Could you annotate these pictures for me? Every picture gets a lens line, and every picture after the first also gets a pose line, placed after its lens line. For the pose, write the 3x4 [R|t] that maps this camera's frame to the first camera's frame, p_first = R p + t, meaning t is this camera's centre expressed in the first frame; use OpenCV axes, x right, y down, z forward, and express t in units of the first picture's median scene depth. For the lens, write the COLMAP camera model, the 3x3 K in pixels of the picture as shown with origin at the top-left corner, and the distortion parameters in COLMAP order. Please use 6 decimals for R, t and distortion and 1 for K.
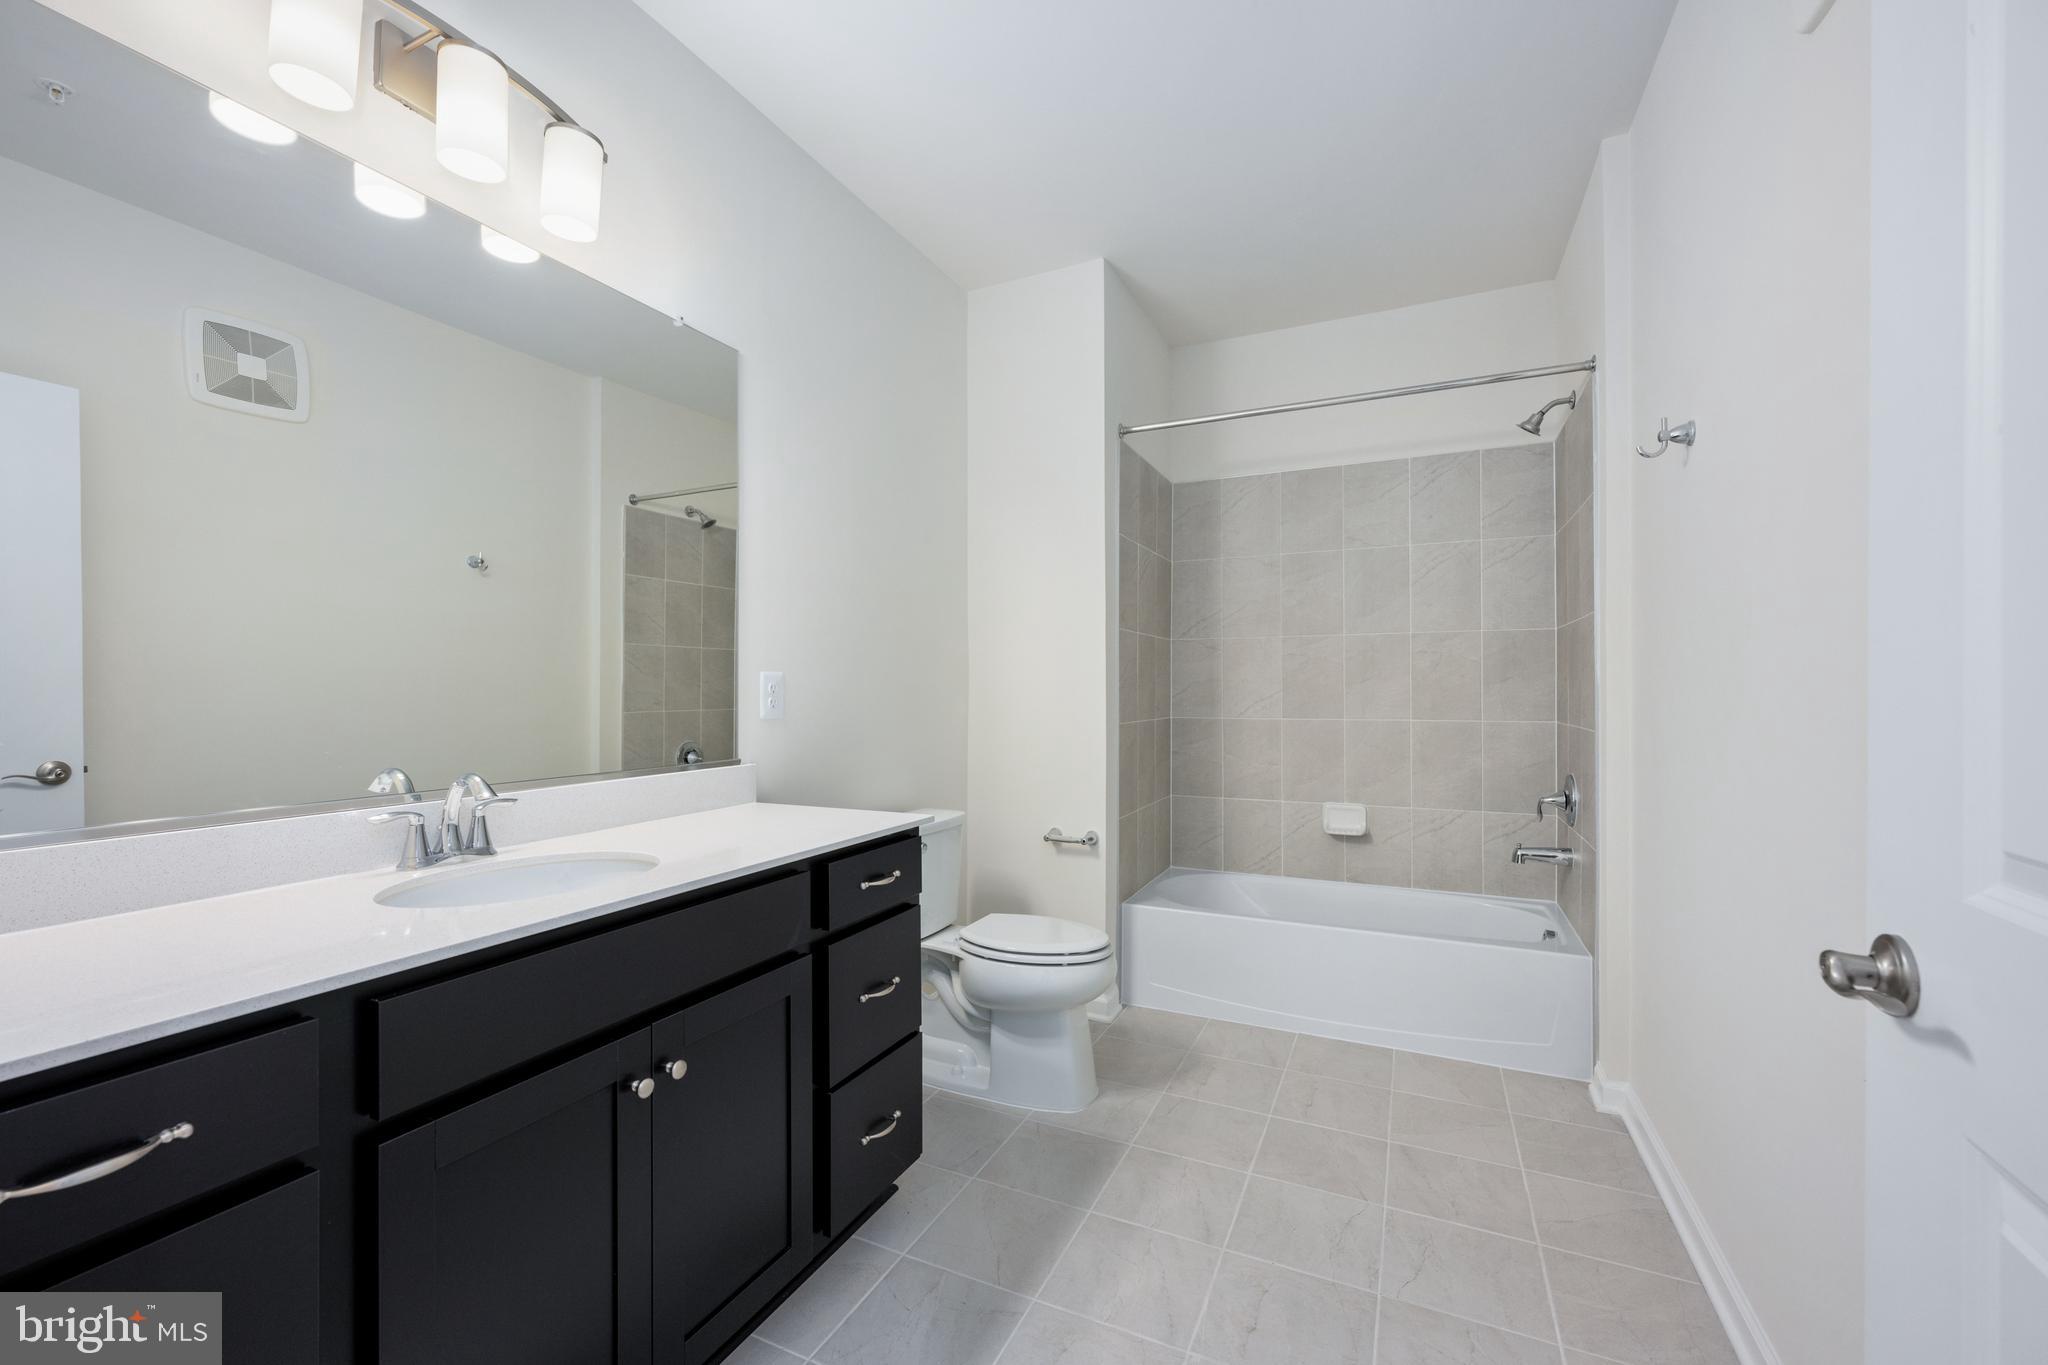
lens RADIAL K [[820.2, 0, 1005.9], [0, 820.2, 684.4], [0, 0, 1]] dist [0.002592, 0.000068]
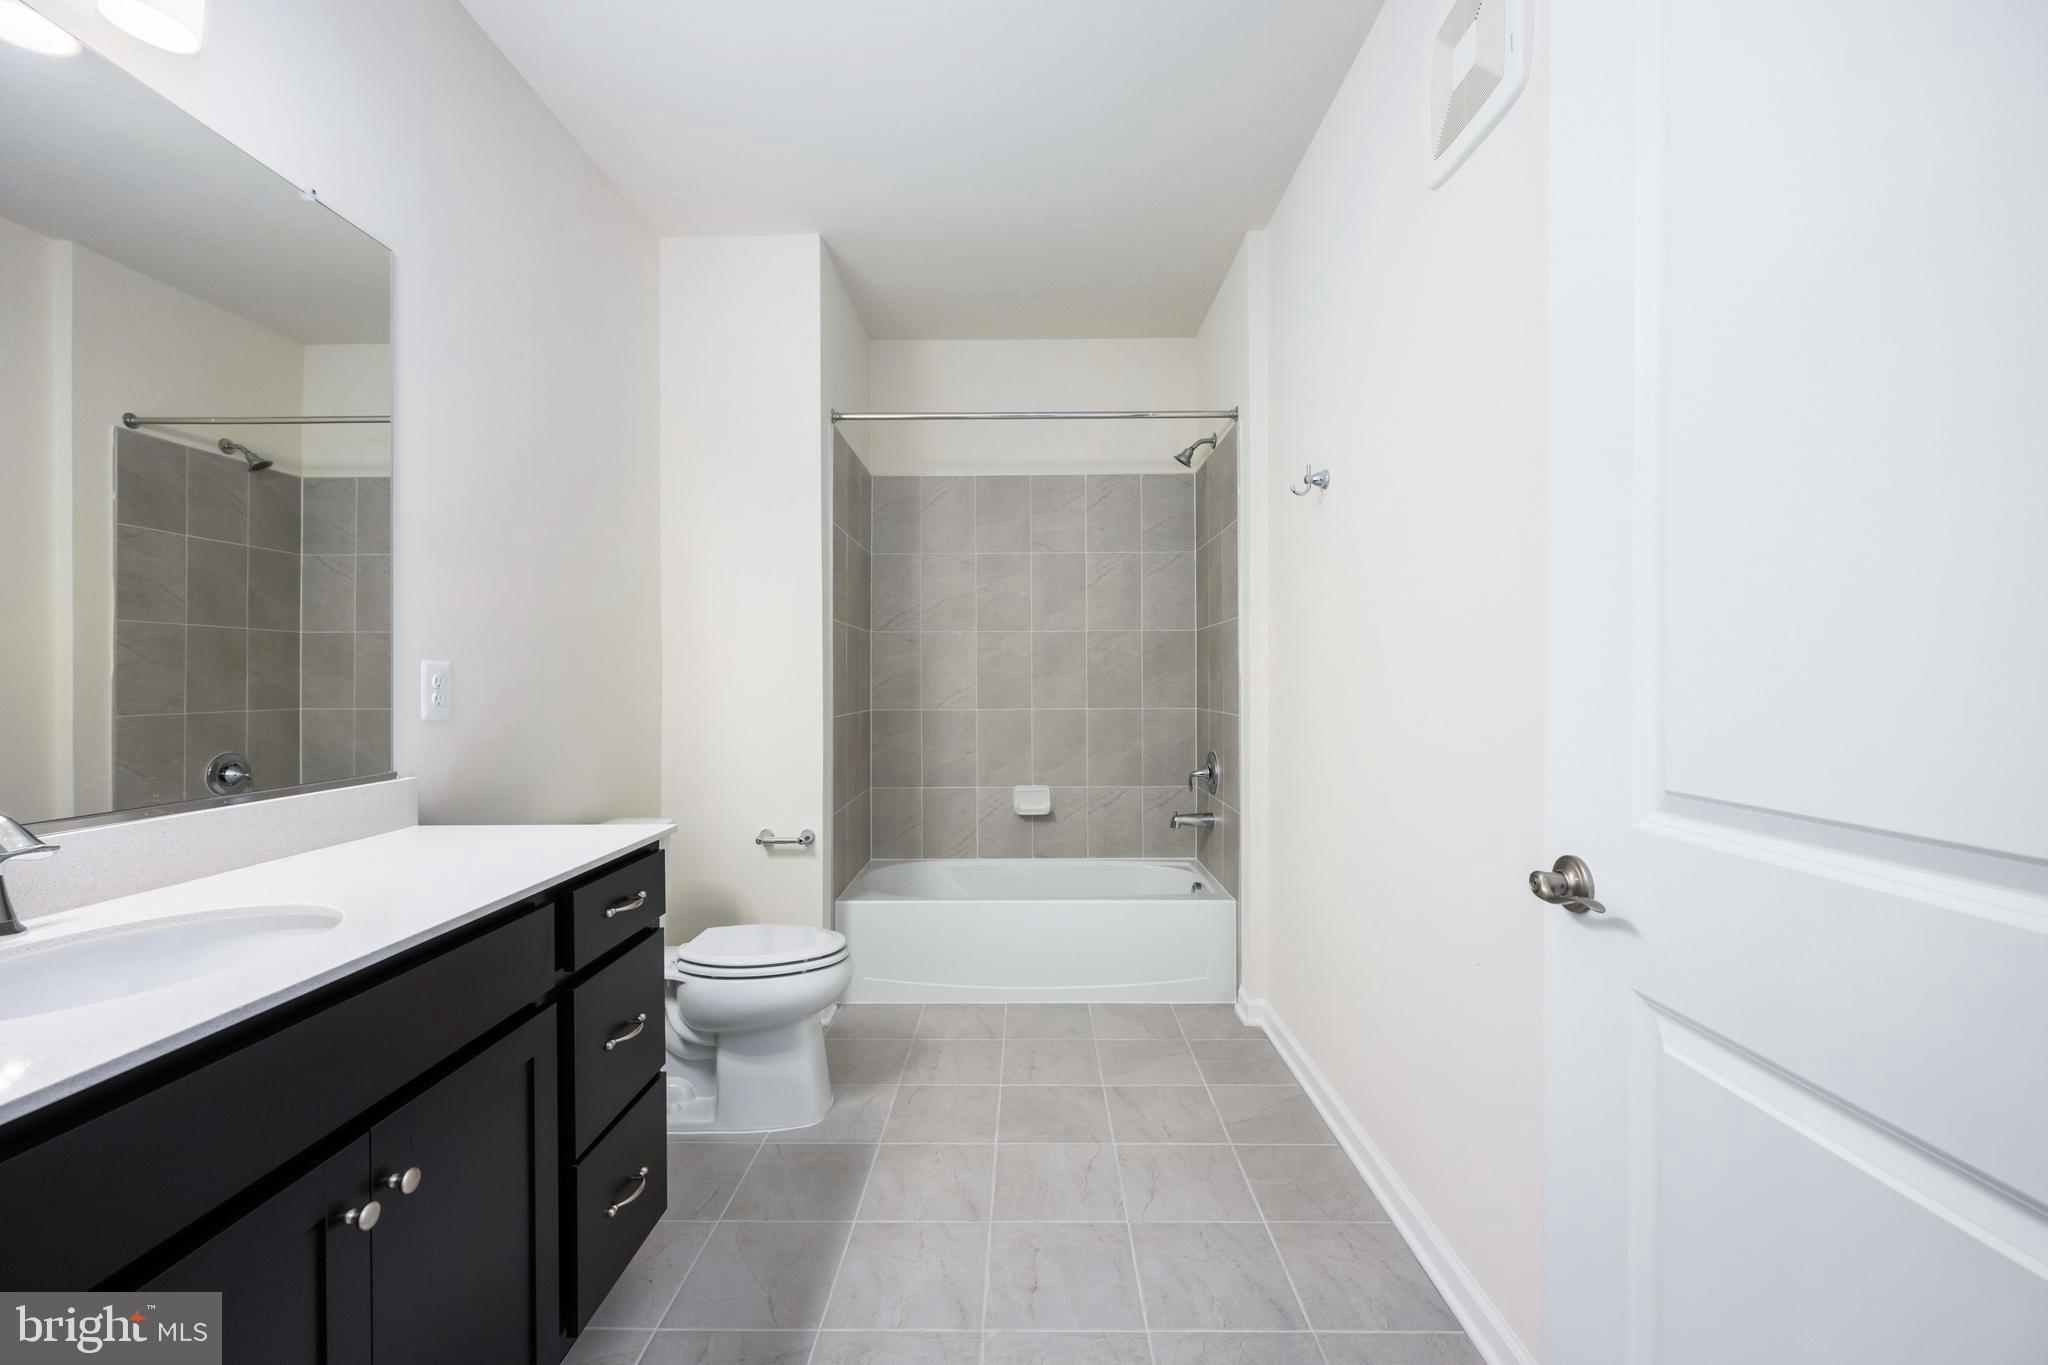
lens RADIAL K [[820.2, 0, 1012.6], [0, 820.2, 679.9], [0, 0, 1]] dist [0.002592, 0.000068]
pose [[0.908601, -0.001460, 0.417662, -0.097633], [-0.000081, 0.999993, 0.003671, 0.000157], [-0.417664, -0.003370, 0.908595, 0.033926]]
